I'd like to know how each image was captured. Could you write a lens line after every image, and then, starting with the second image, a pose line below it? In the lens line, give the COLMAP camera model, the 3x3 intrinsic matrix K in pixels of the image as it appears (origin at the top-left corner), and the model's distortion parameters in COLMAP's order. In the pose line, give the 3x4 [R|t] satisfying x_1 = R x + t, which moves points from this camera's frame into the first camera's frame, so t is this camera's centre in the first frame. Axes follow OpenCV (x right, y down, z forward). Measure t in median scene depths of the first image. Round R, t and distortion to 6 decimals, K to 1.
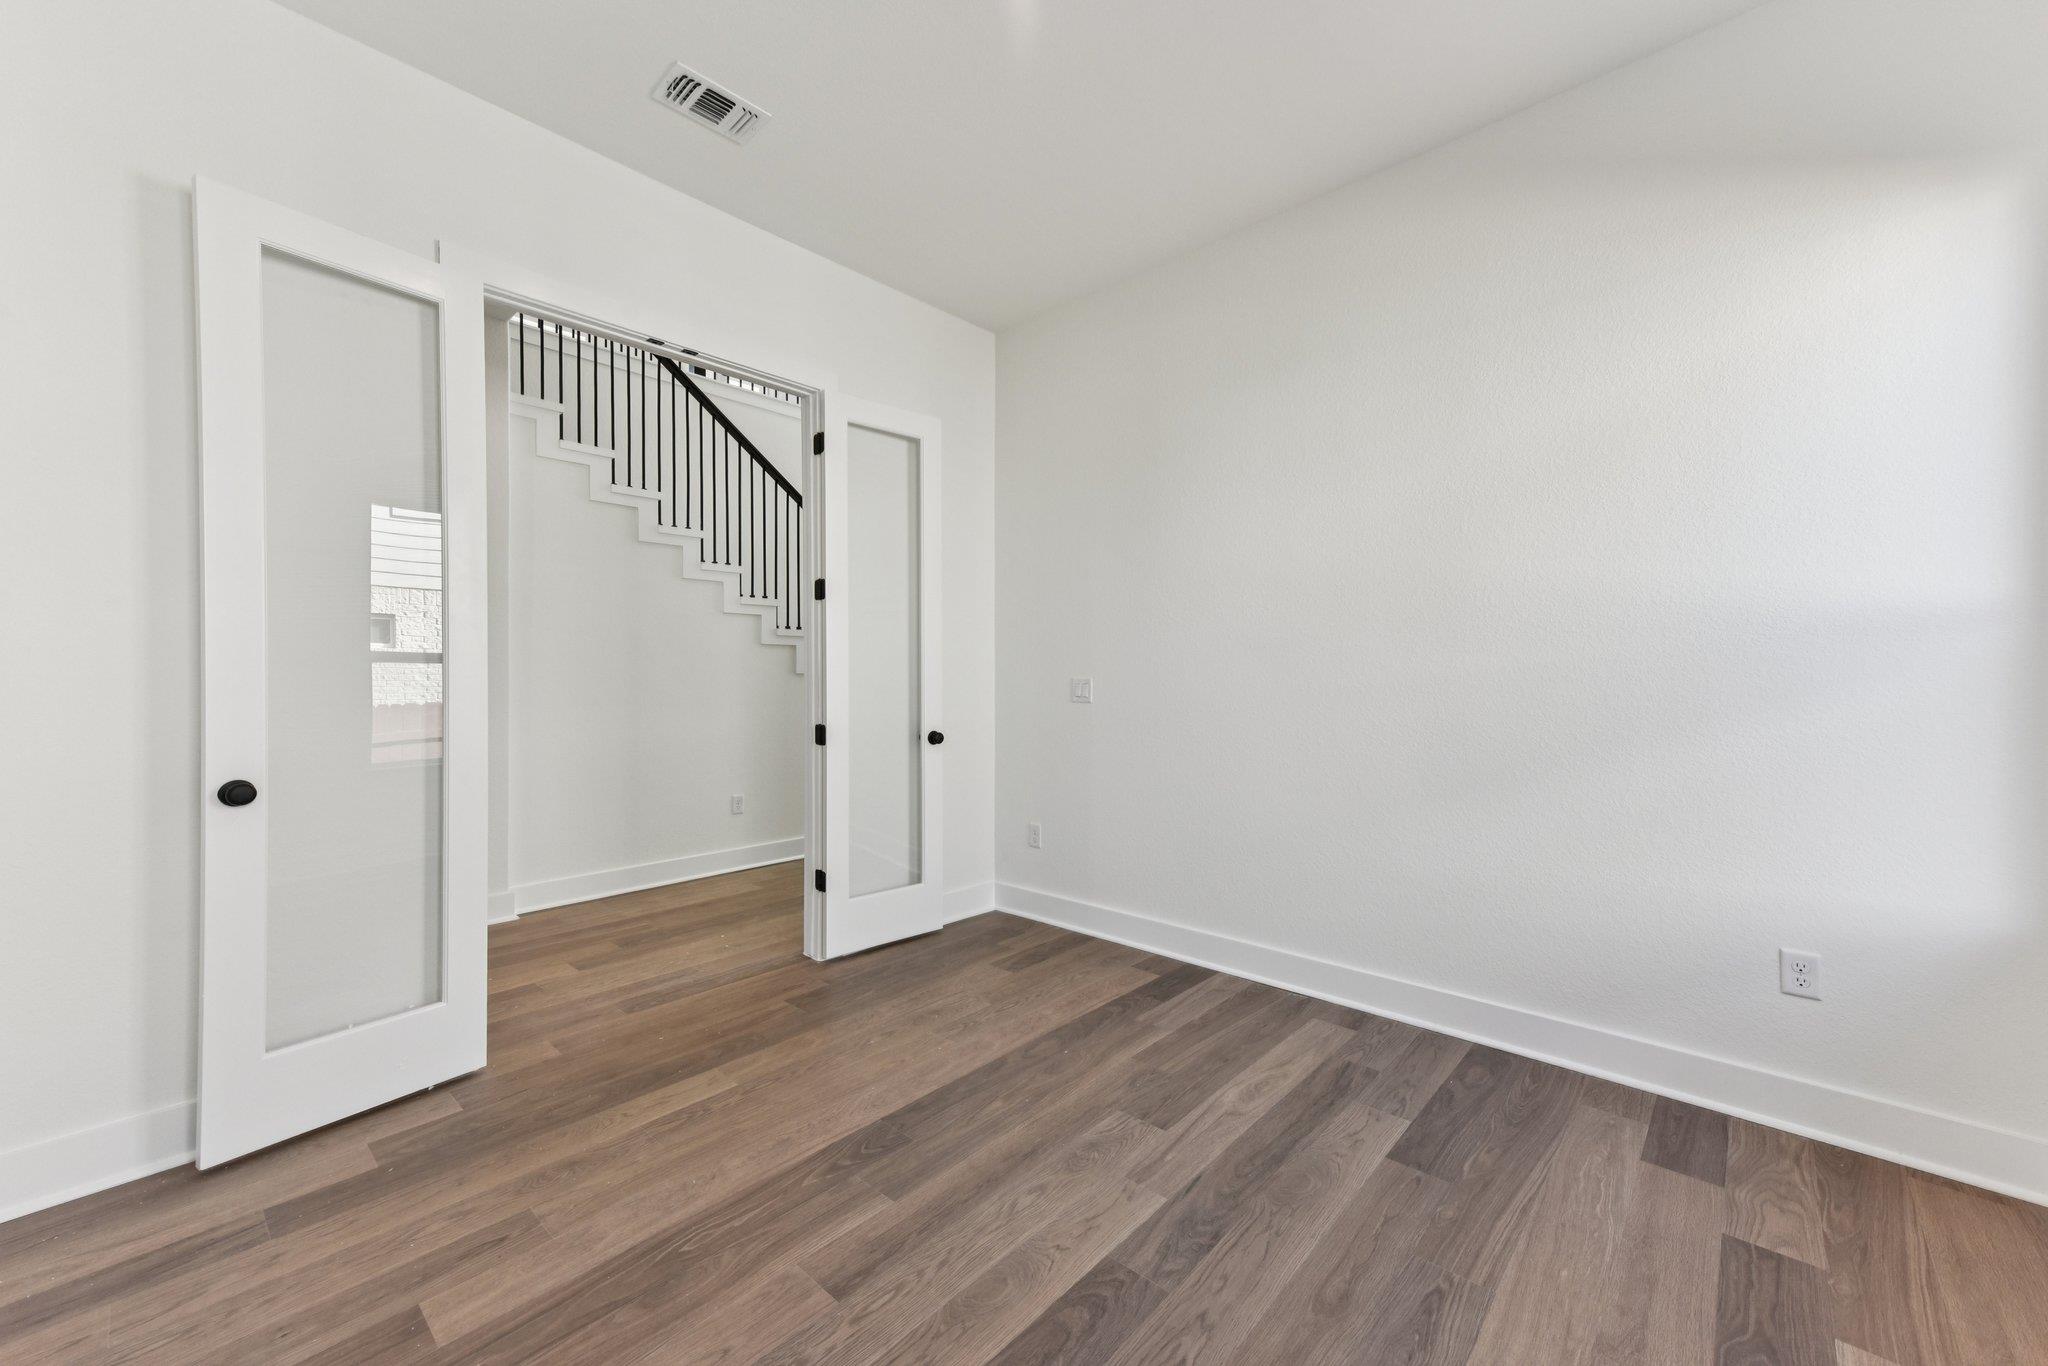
lens RADIAL K [[800.4, 0, 1024.0], [0, 800.4, 683.0], [0, 0, 1]] dist [0.031018, 0.000216]
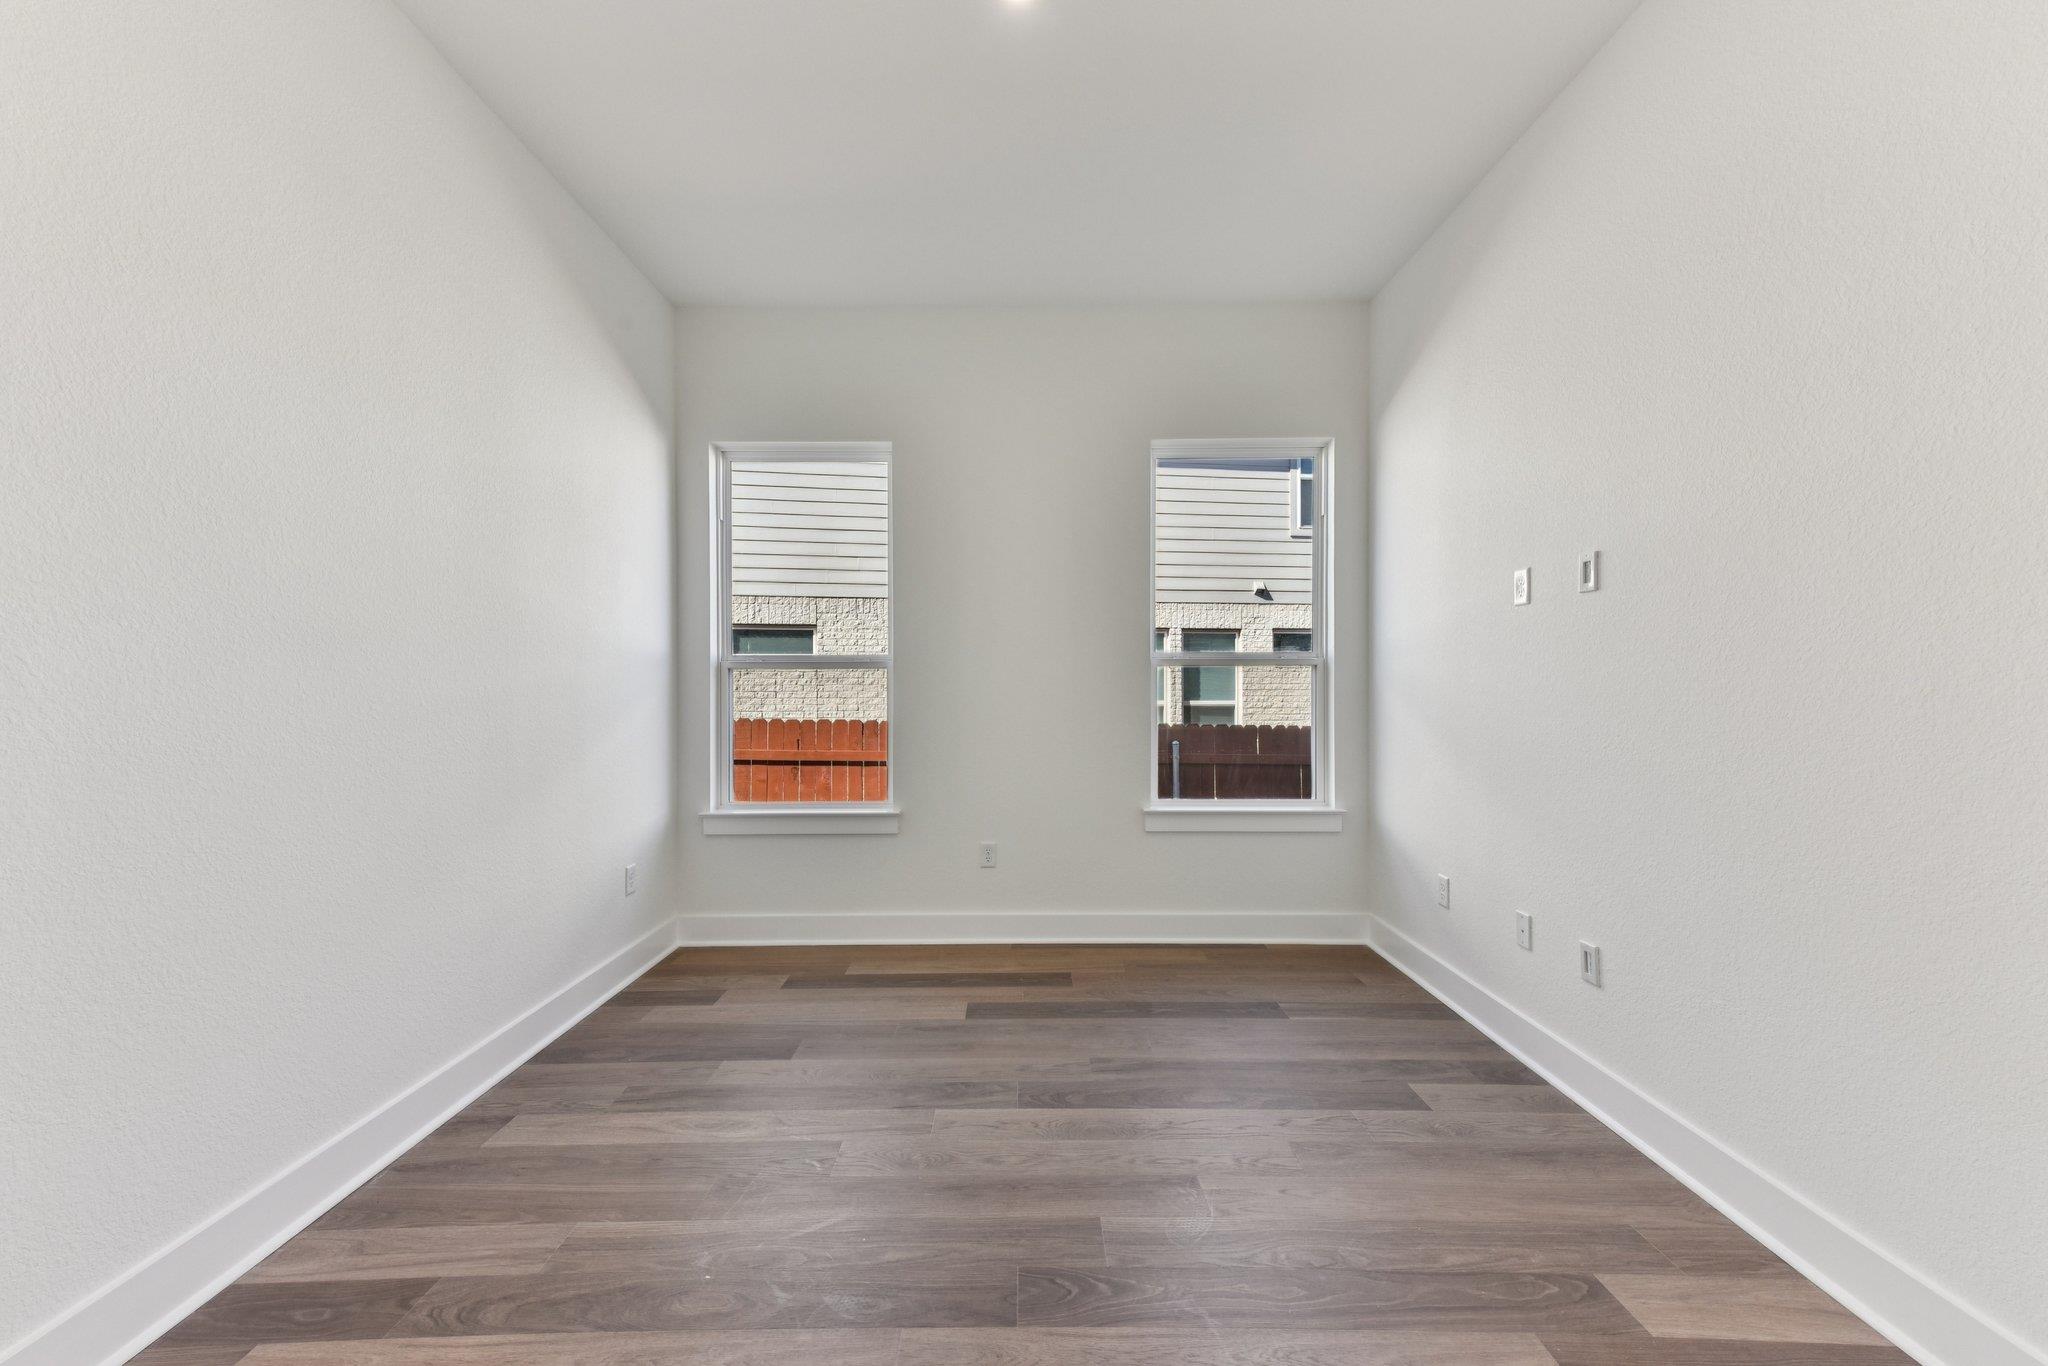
lens RADIAL K [[800.4, 0, 1024.0], [0, 800.4, 683.0], [0, 0, 1]] dist [0.031018, 0.000216]
pose [[-0.680818, 0.006845, 0.732421, -0.714452], [0.004570, 0.999977, -0.005098, -0.013246], [-0.732438, -0.000123, -0.680833, 1.499590]]
